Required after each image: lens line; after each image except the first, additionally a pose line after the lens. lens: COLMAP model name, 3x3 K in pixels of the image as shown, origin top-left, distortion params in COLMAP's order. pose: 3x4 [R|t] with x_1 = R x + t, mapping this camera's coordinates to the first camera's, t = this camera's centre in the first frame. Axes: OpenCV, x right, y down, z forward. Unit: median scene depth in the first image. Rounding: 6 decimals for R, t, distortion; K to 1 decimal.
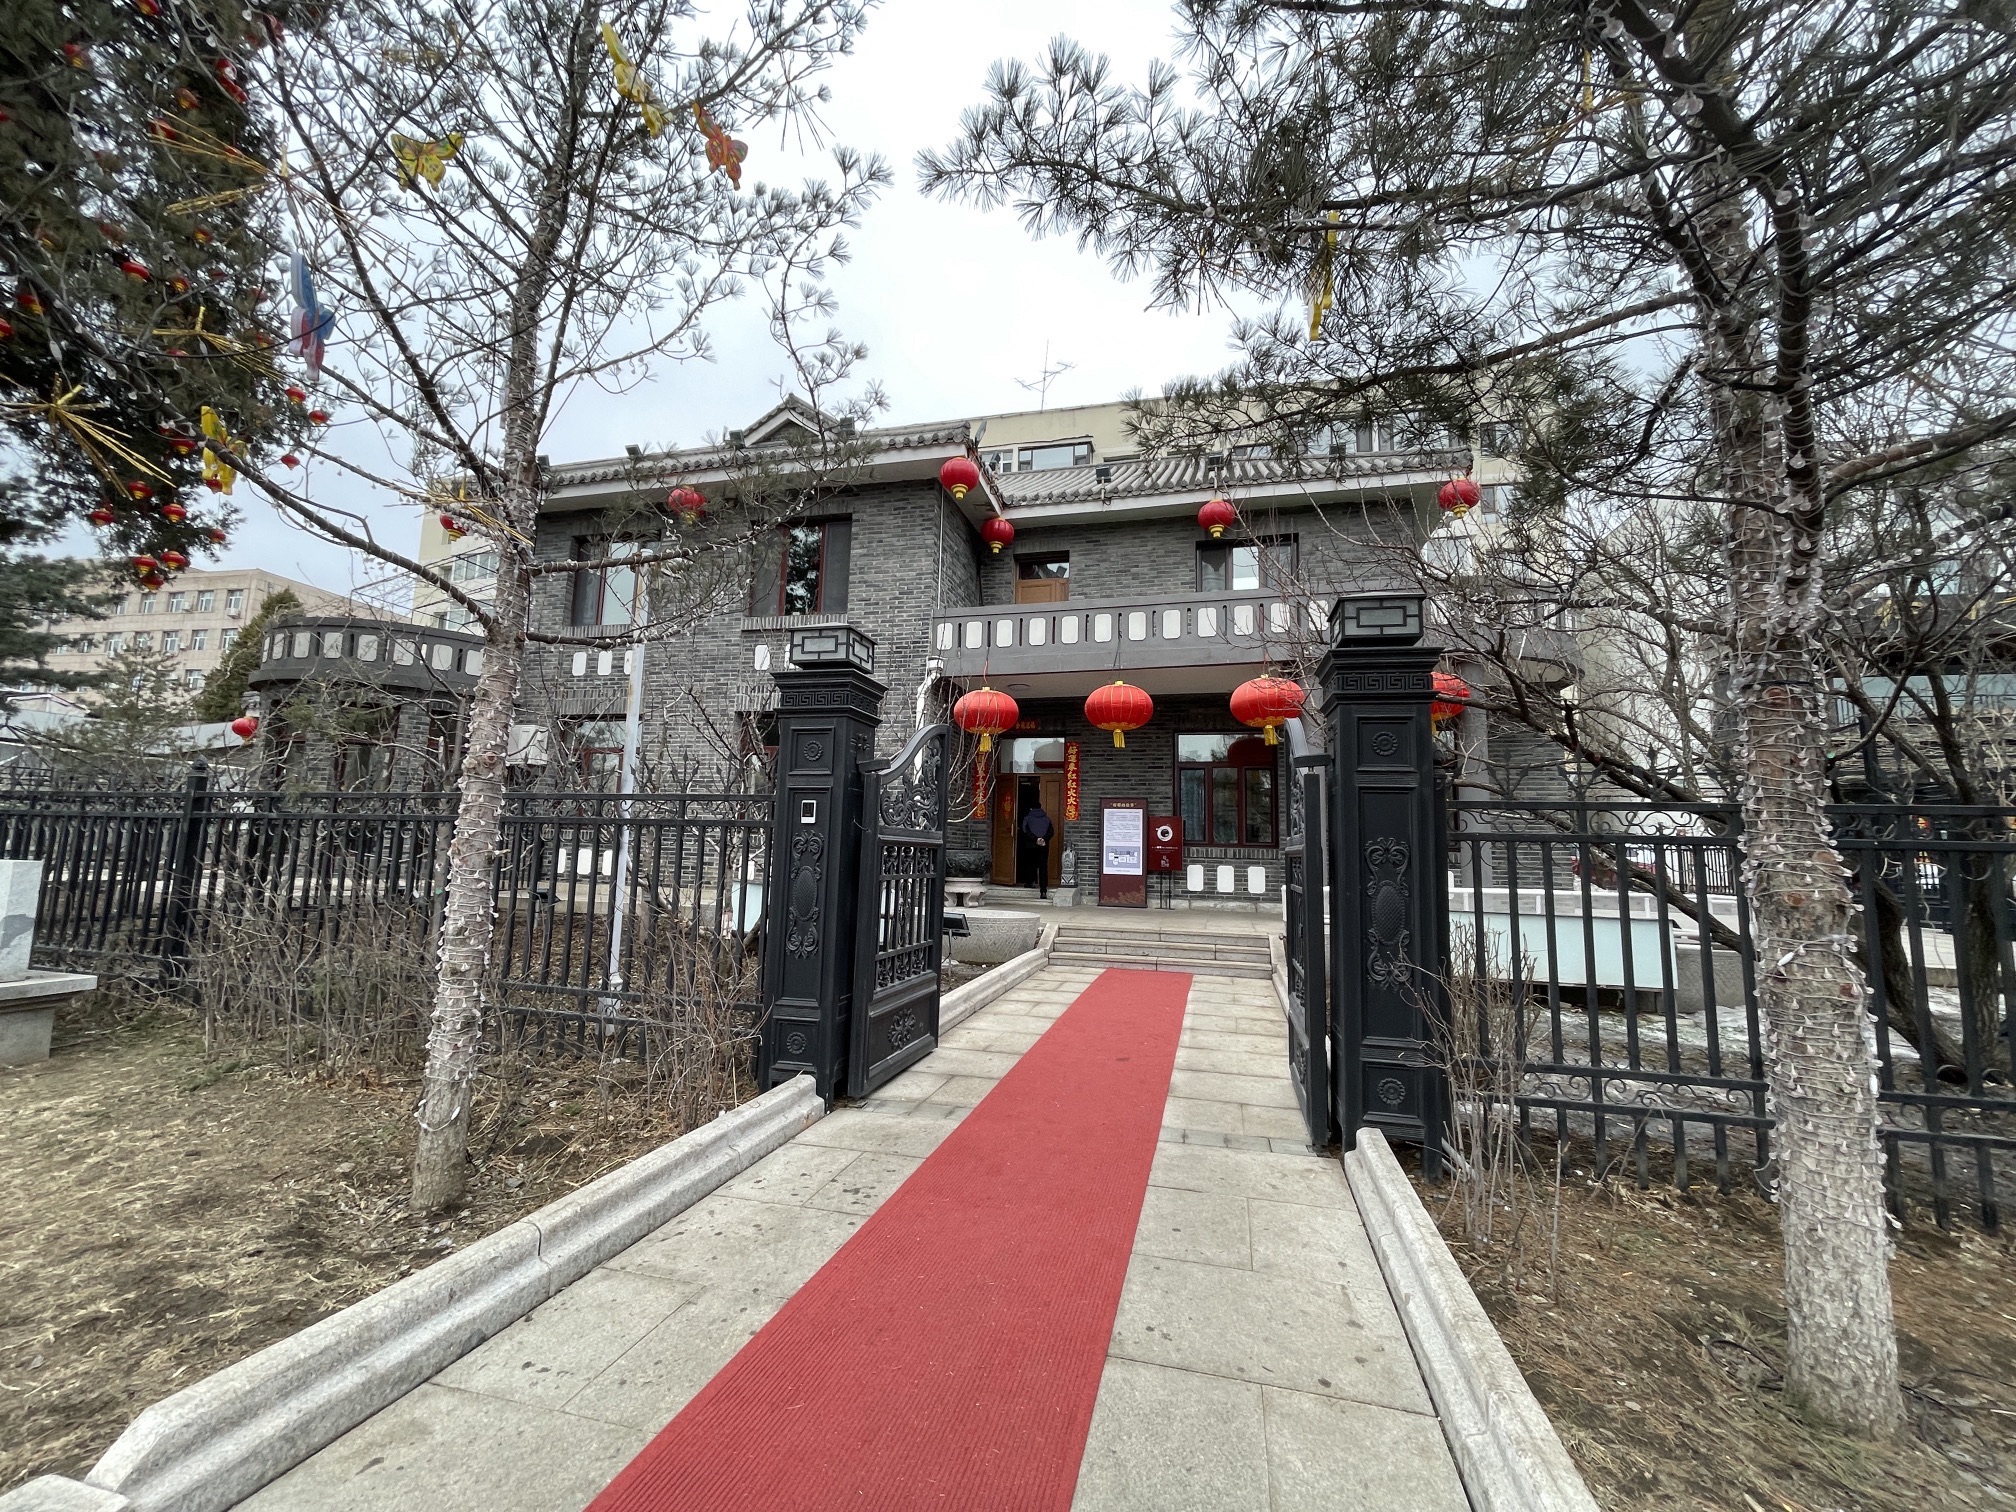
lens RADIAL K [[805.3, 0, 1006.9], [0, 805.3, 750.9], [0, 0, 1]] dist [-0.014714, -0.000055]
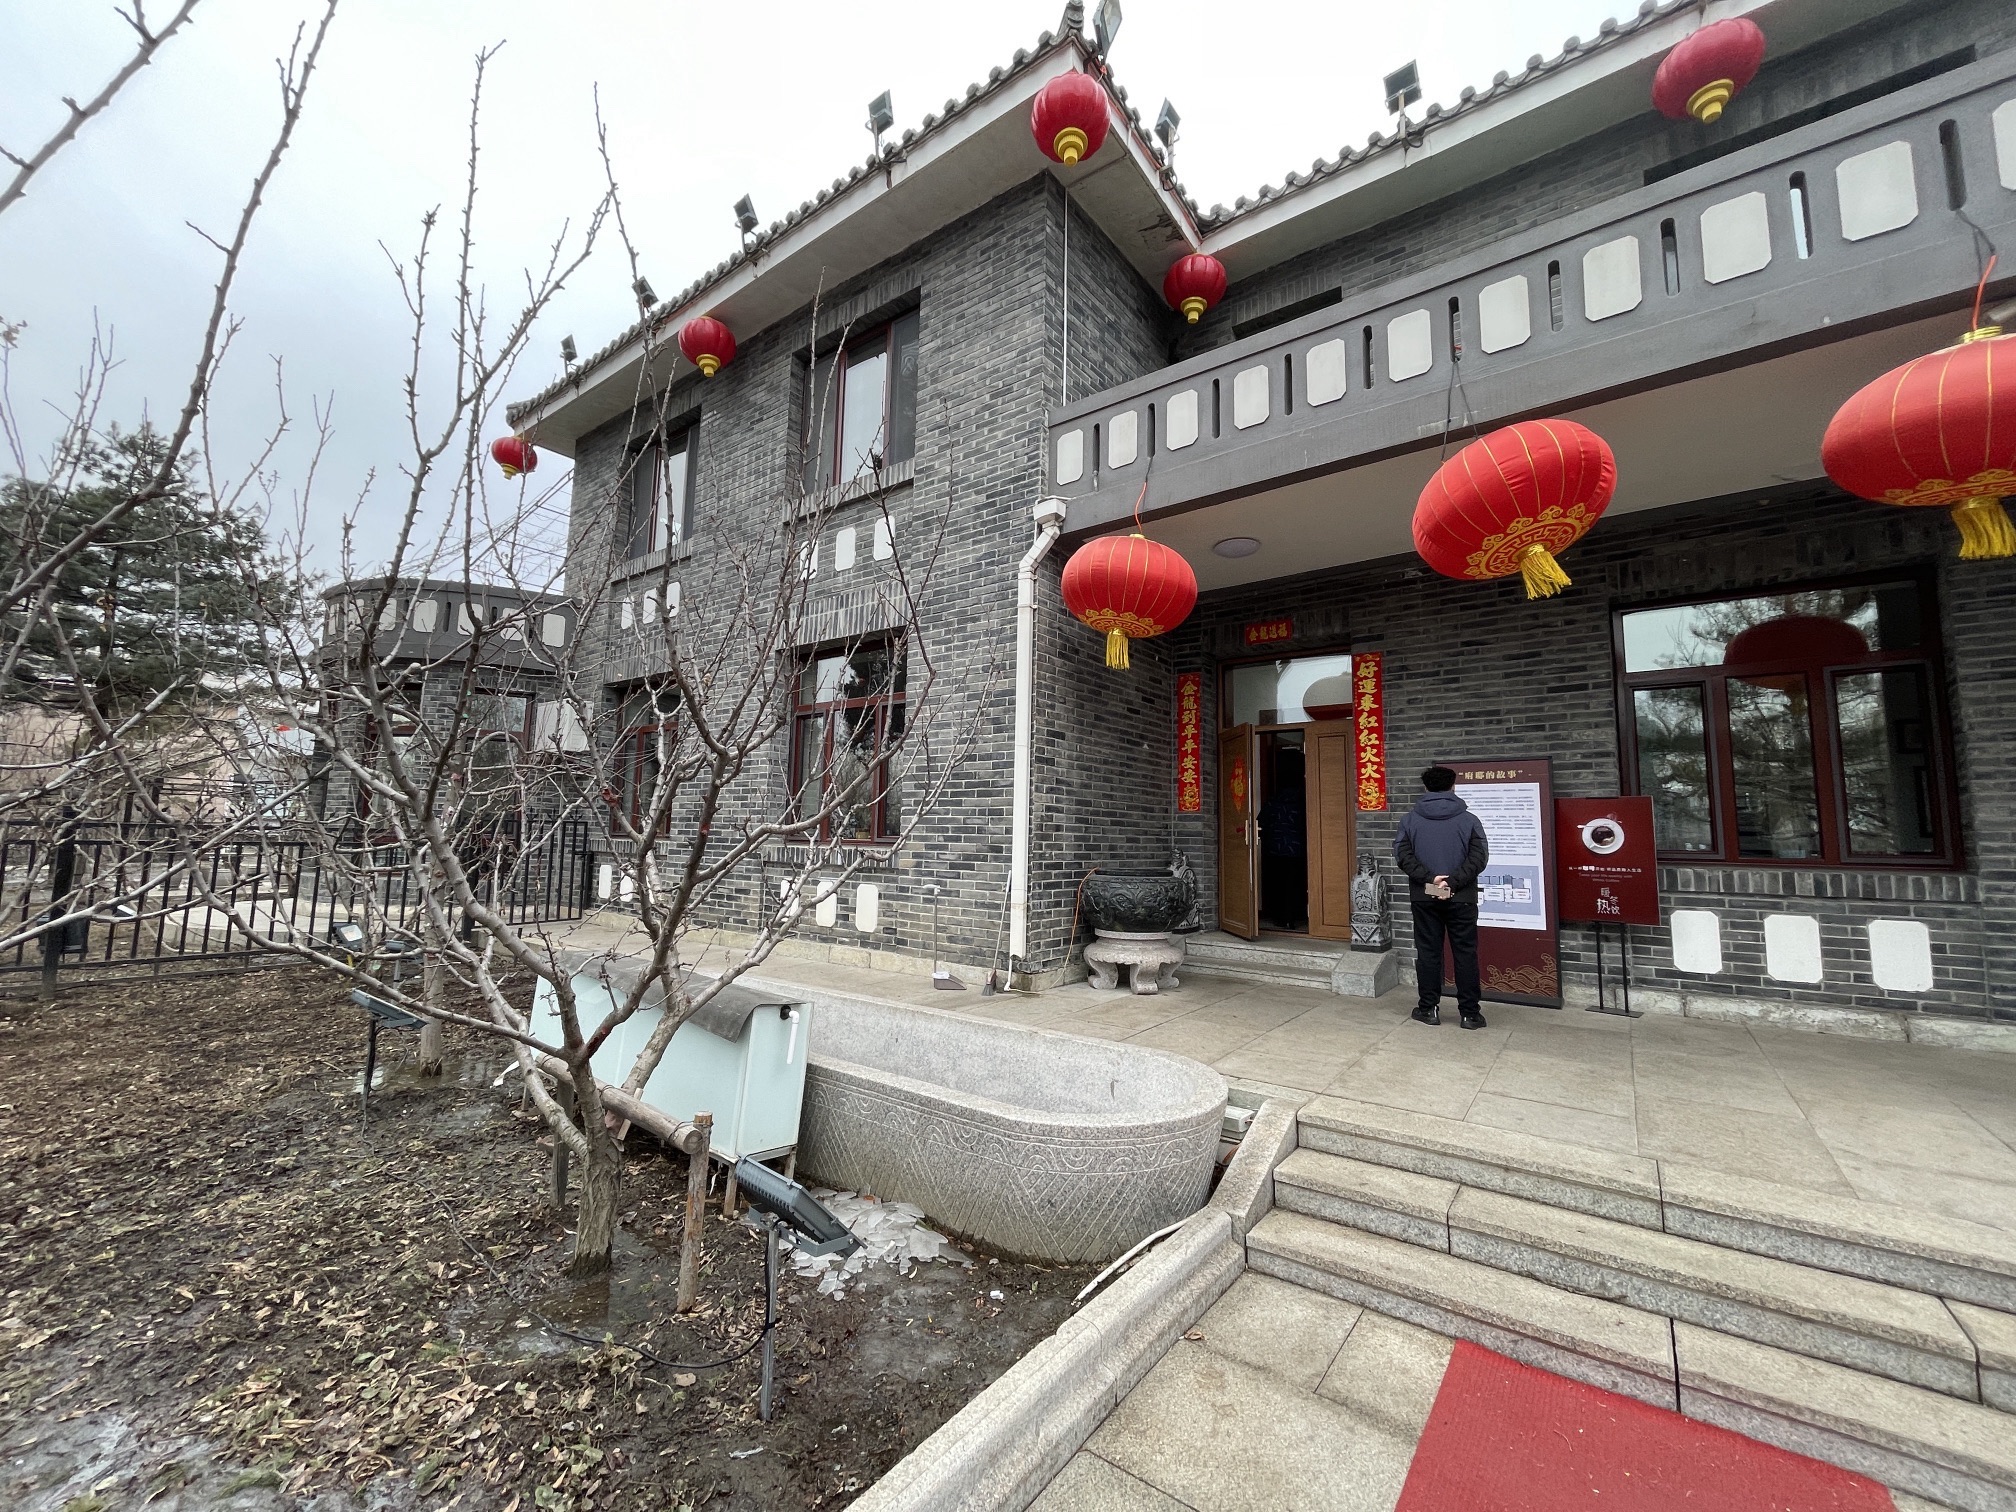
lens RADIAL K [[805.3, 0, 1003.0], [0, 805.3, 760.6], [0, 0, 1]] dist [-0.014714, -0.000055]
pose [[0.920096, -0.048826, -0.388637, 0.068872], [0.054396, 0.998514, 0.003333, 0.043719], [0.387897, -0.024207, 0.921385, 0.486633]]
